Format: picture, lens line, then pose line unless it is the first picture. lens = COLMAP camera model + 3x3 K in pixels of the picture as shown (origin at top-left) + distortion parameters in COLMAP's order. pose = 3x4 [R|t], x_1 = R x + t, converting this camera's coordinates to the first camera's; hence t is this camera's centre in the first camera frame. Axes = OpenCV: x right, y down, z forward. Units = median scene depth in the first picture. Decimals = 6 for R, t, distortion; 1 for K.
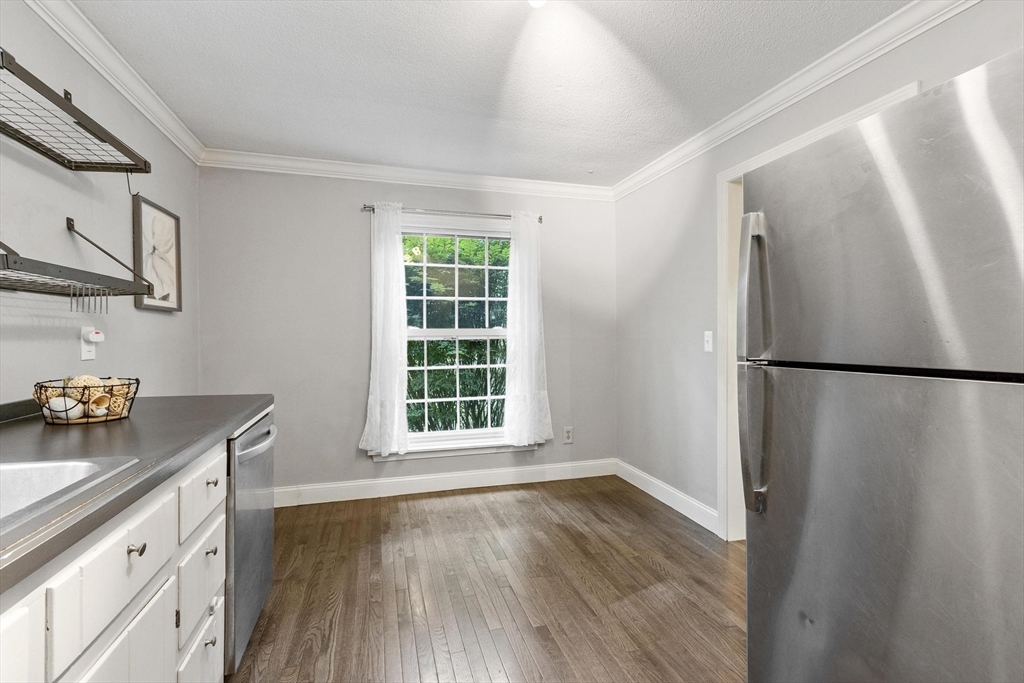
lens RADIAL K [[456.3, 0, 509.4], [0, 456.3, 339.4], [0, 0, 1]] dist [0.002381, 0.000063]
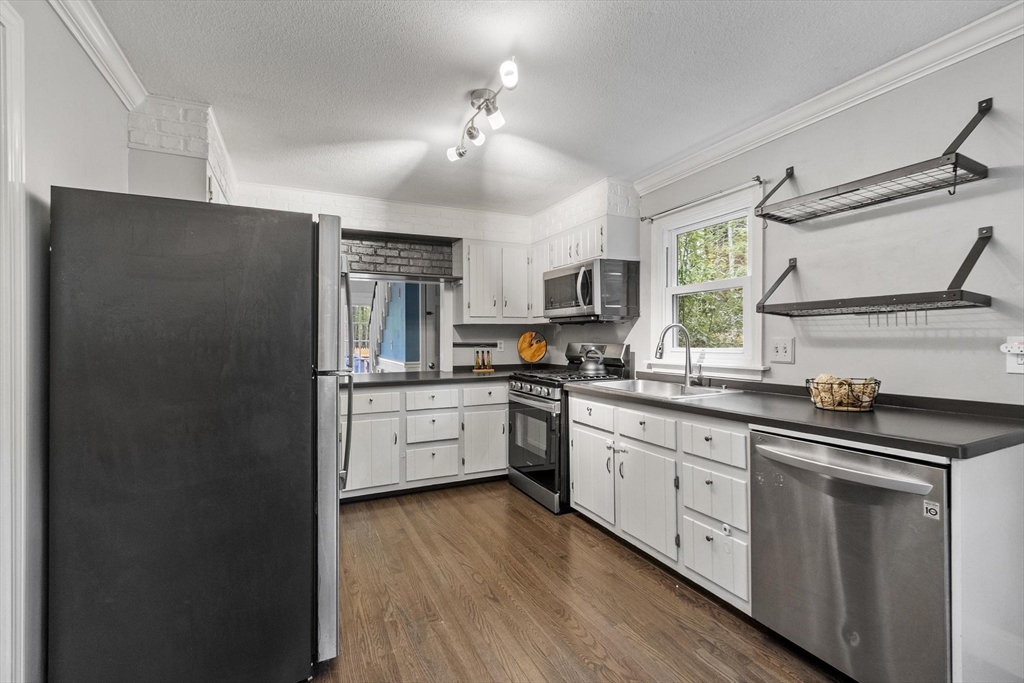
lens RADIAL K [[456.3, 0, 509.4], [0, 456.3, 339.4], [0, 0, 1]] dist [0.002381, 0.000063]
pose [[-0.985898, 0.006254, -0.167228, 0.123522], [0.004887, 0.999951, 0.008582, -0.020313], [0.167274, 0.007643, -0.985881, 1.018864]]
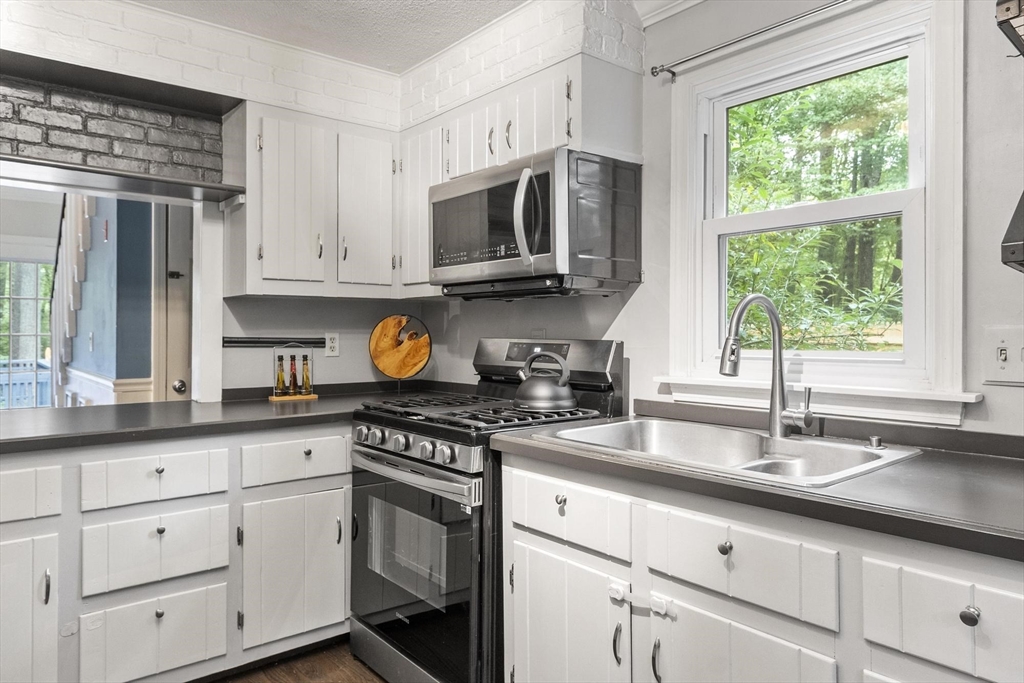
lens RADIAL K [[674.4, 0, 512.2], [0, 674.4, 330.4], [0, 0, 1]] dist [0.003836, -0.001460]
pose [[-0.914732, -0.001315, -0.404059, 0.072377], [-0.002324, 0.999995, 0.002007, -0.011385], [0.404054, 0.002775, -0.914731, 0.628683]]
